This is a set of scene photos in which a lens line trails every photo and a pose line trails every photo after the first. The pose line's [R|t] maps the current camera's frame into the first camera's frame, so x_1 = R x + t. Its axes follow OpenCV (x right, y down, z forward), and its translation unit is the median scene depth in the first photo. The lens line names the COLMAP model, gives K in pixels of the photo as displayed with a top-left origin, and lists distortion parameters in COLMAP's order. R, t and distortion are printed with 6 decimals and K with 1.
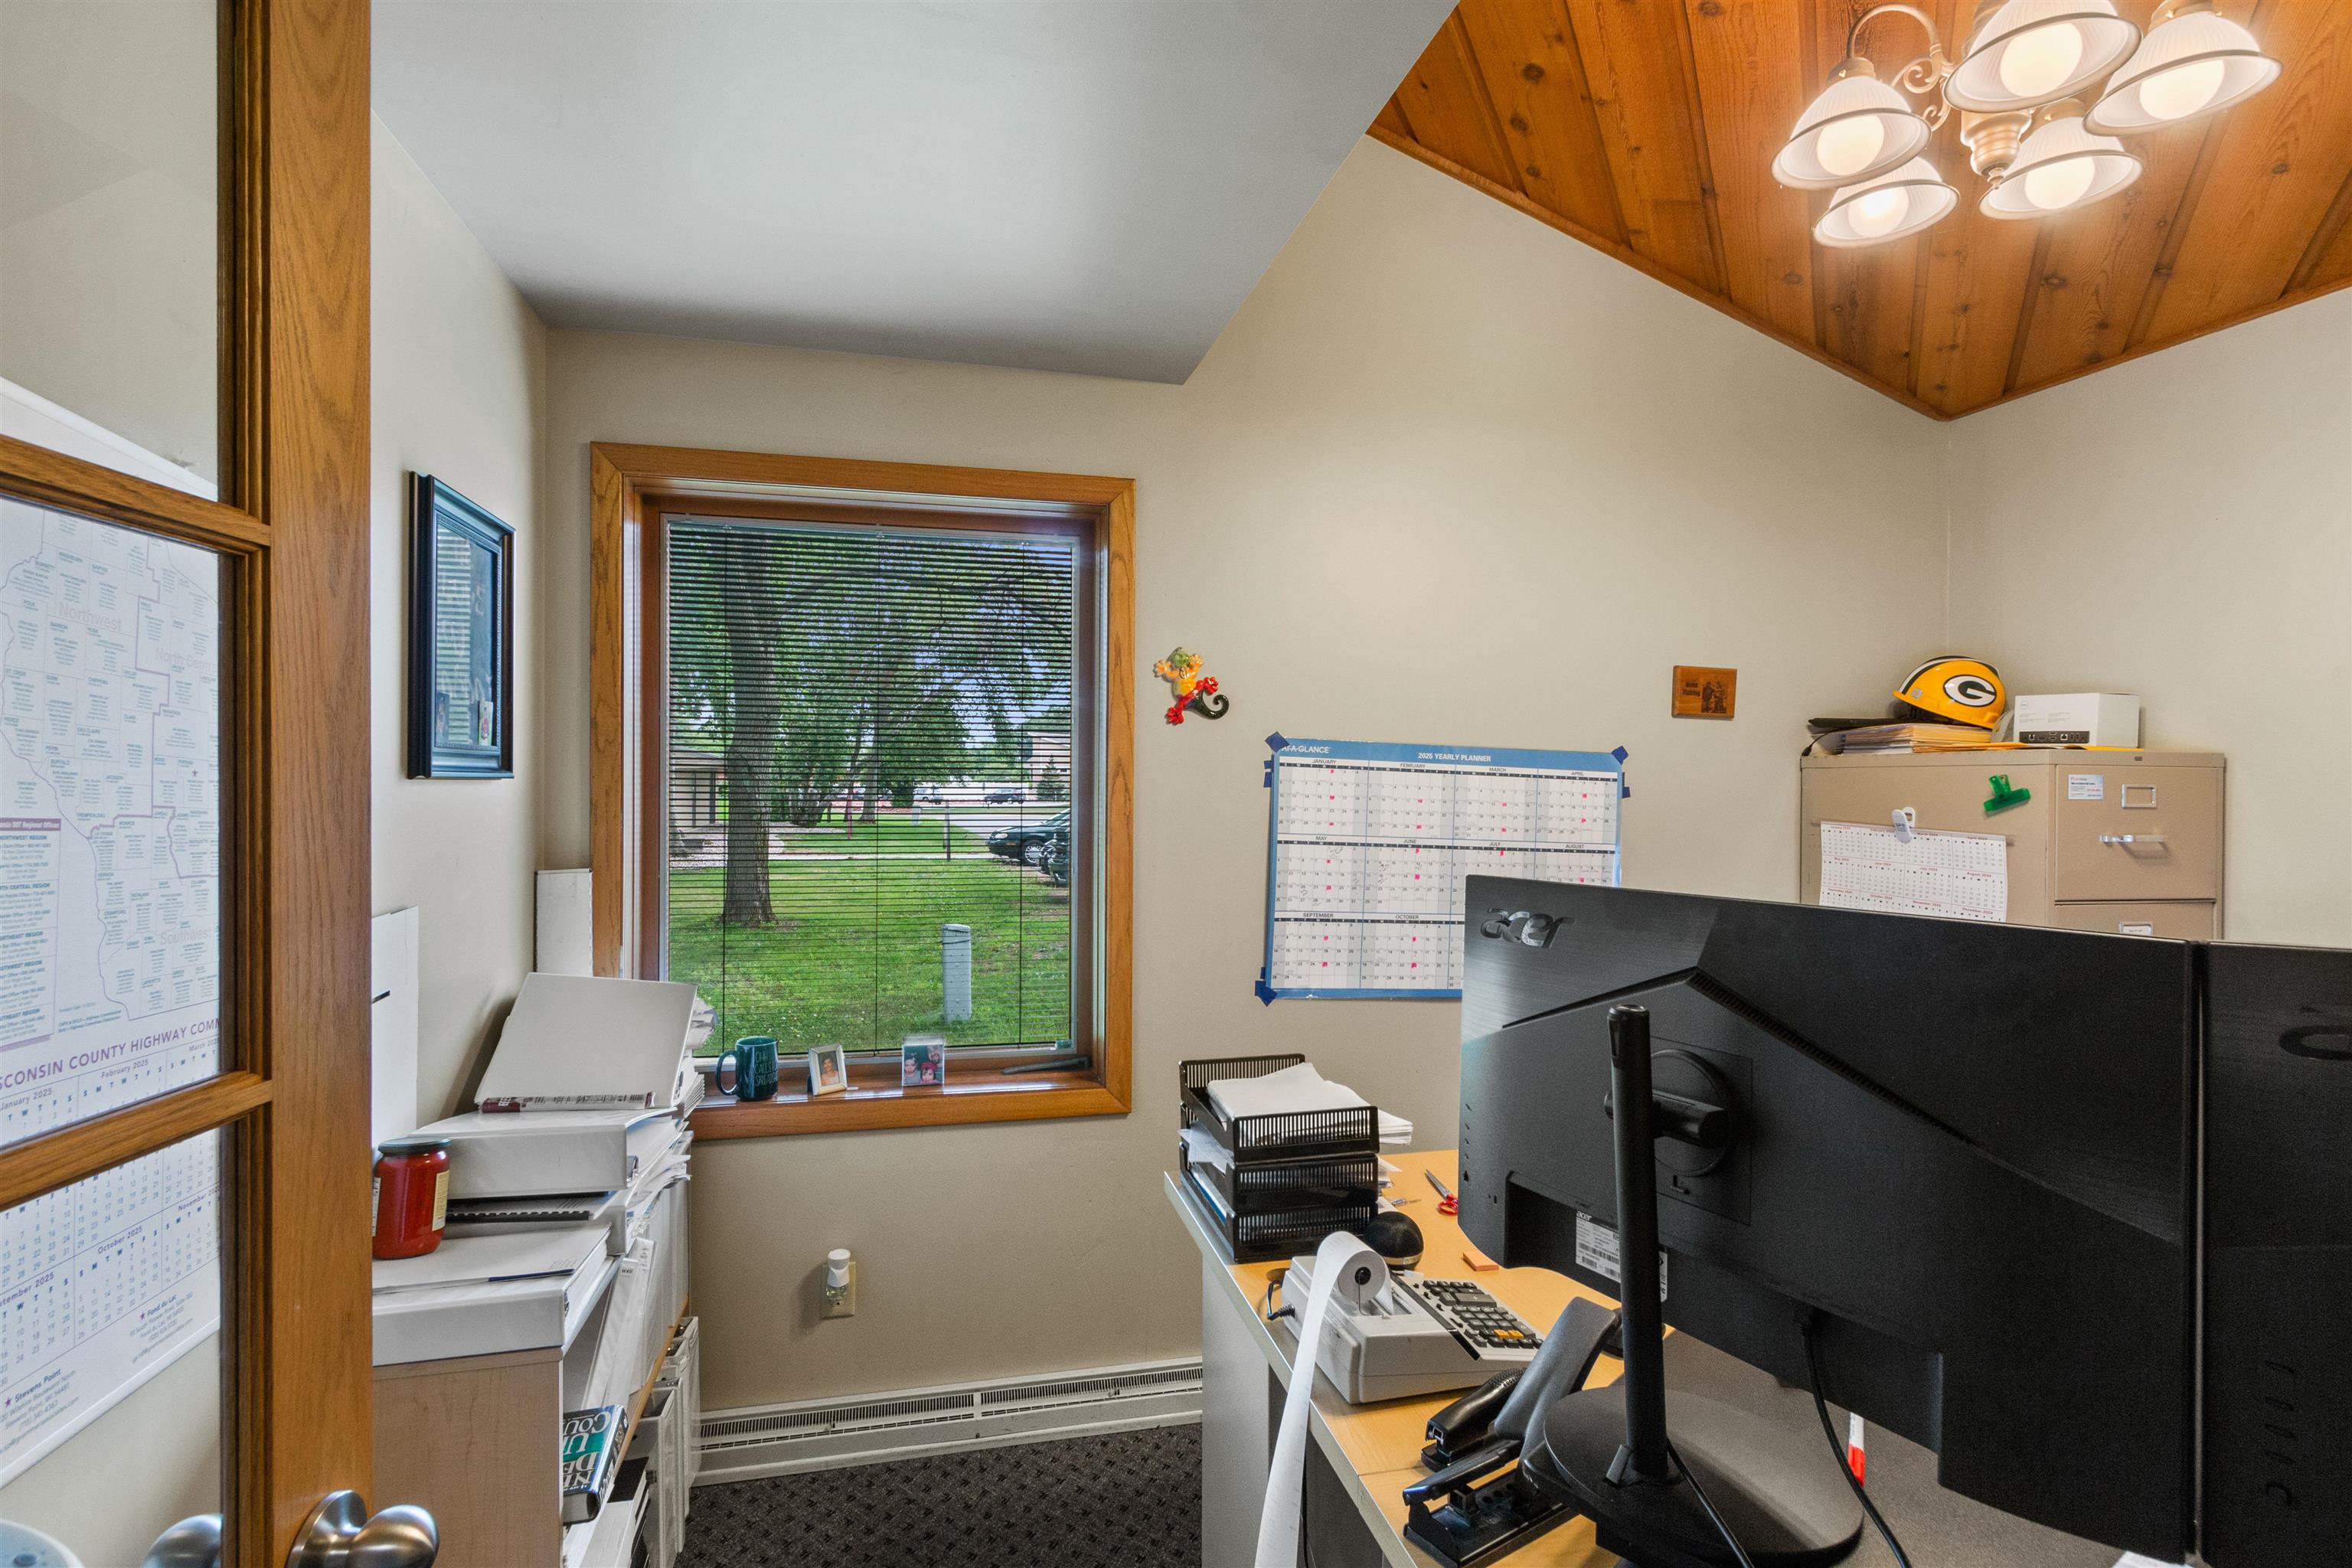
lens RADIAL K [[1220.0, 0, 1178.2], [0, 1220.0, 787.1], [0, 0, 1]] dist [0.009905, 0.000597]
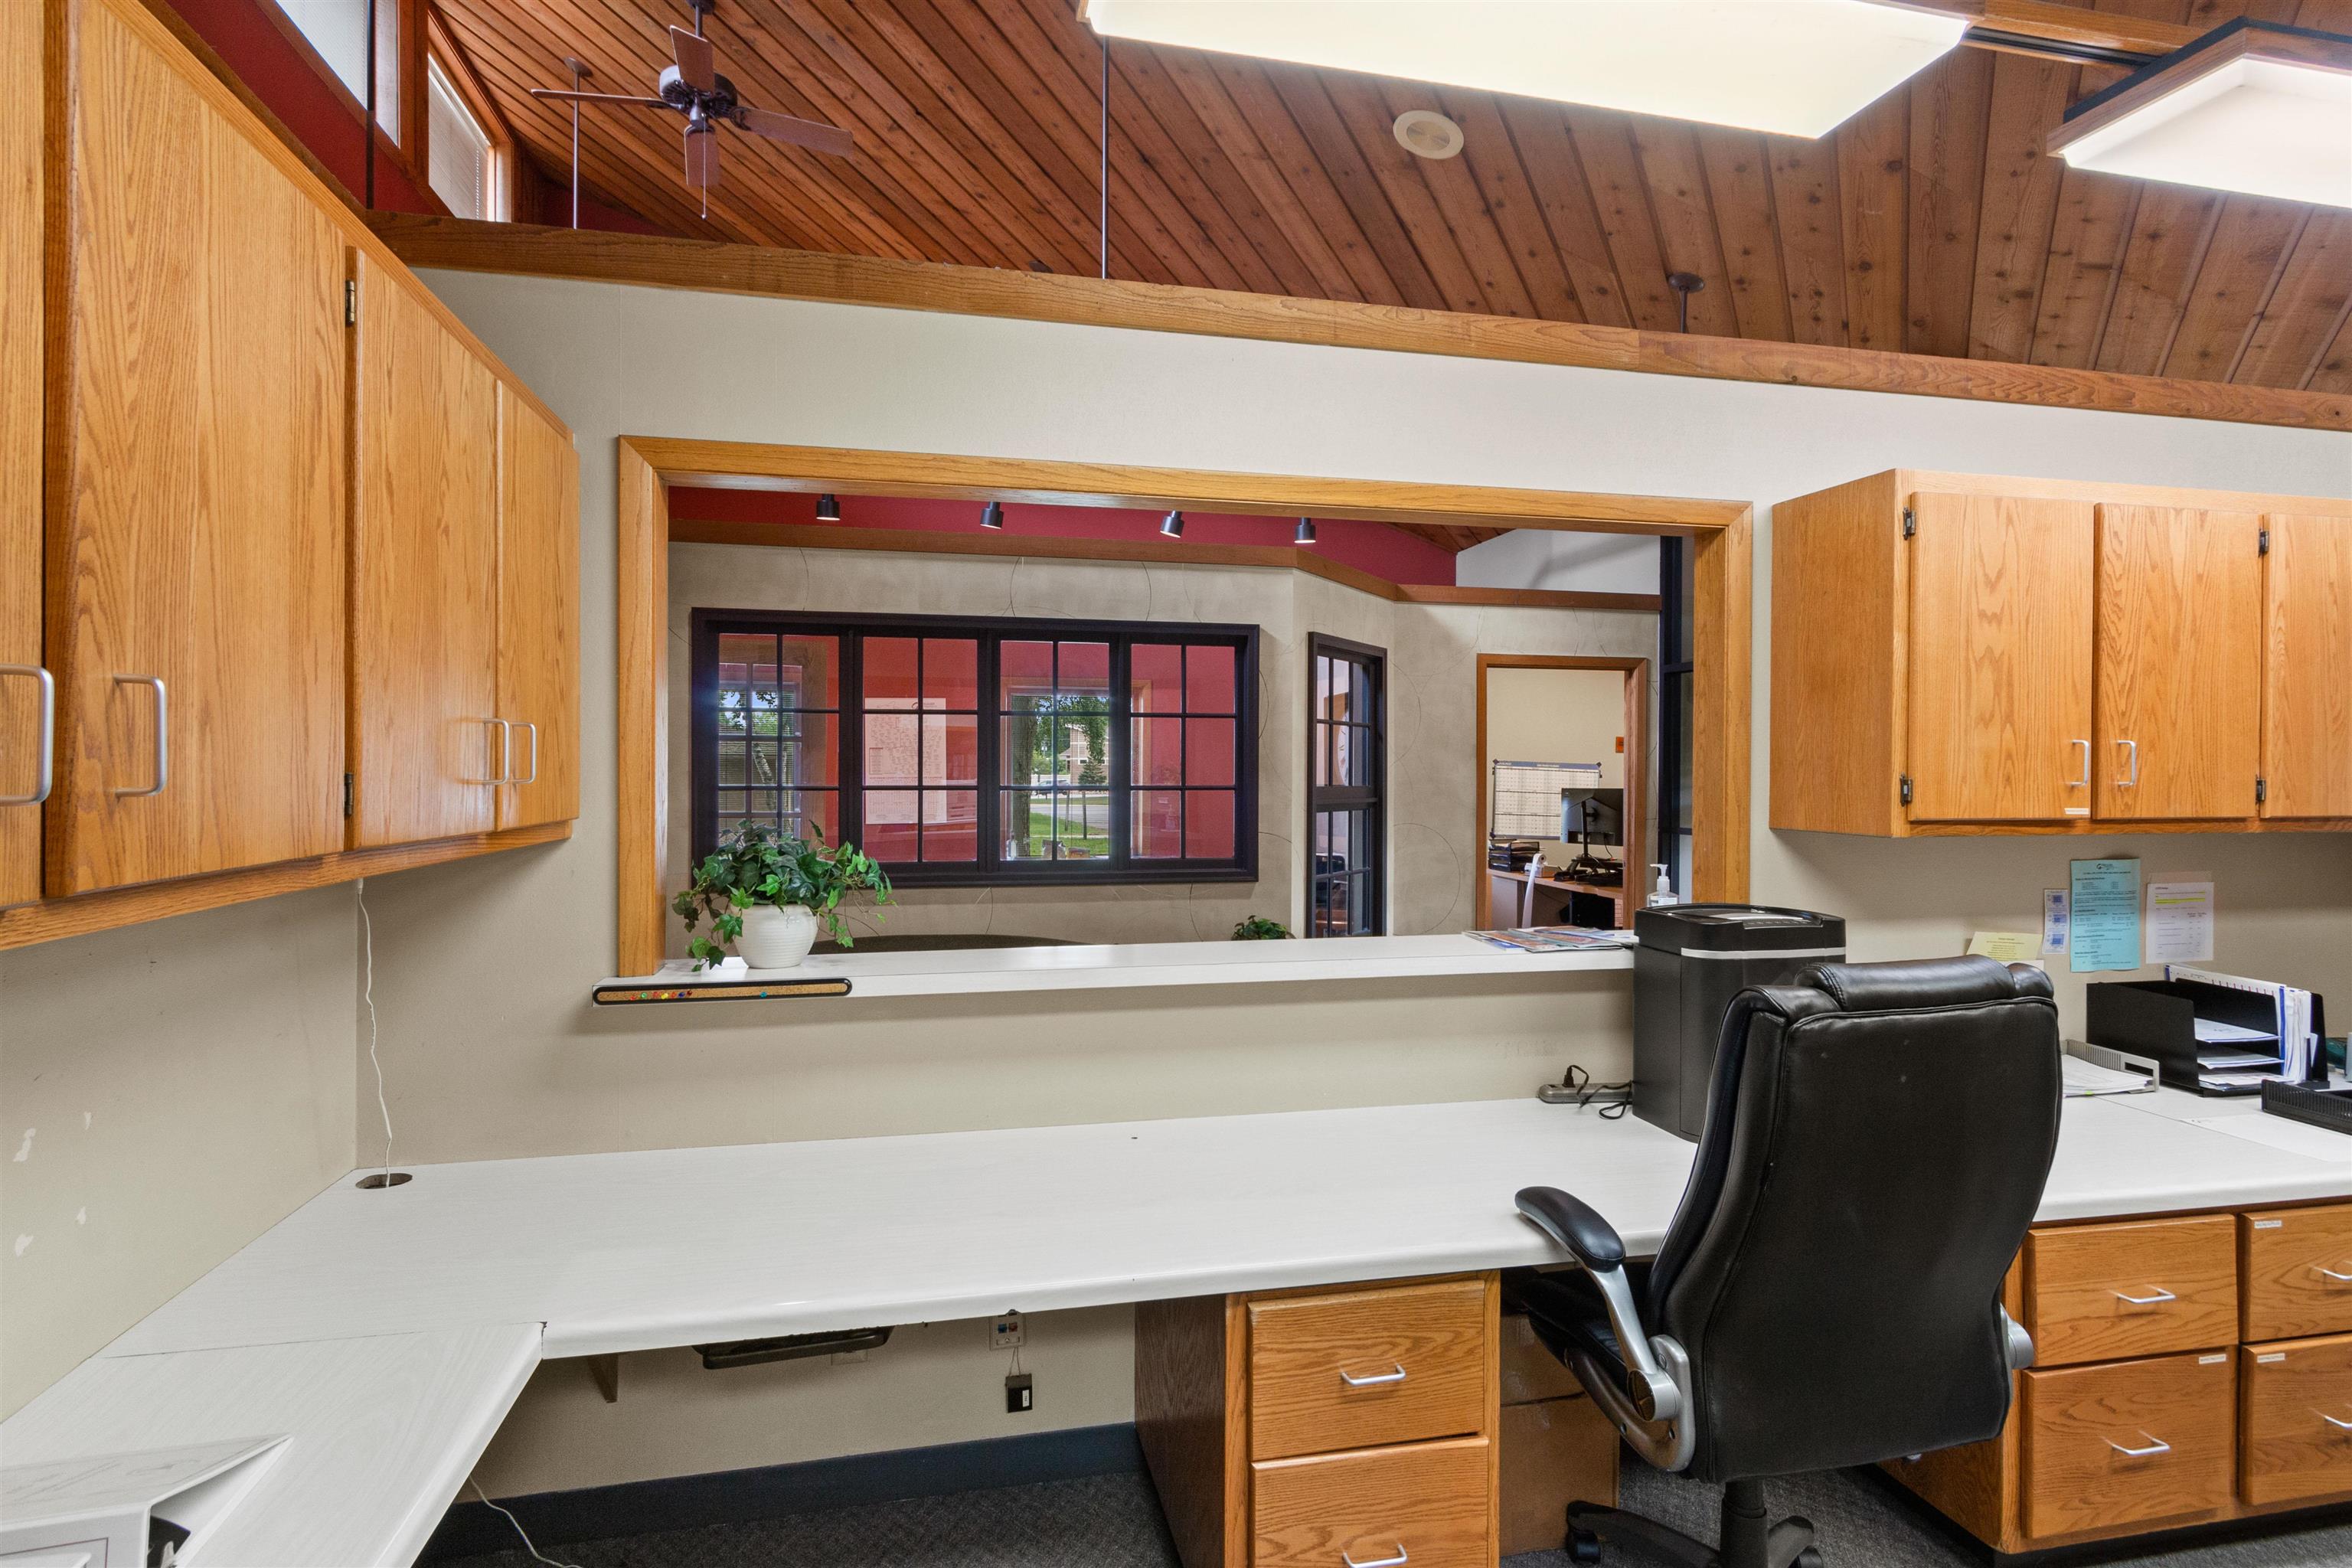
lens RADIAL K [[1220.0, 0, 1175.4], [0, 1220.0, 785.8], [0, 0, 1]] dist [0.009905, 0.000597]
pose [[0.999452, -0.003143, -0.032966, -1.521143], [0.003350, 0.999975, 0.006206, 0.013518], [0.032946, -0.006313, 0.999437, -5.275015]]
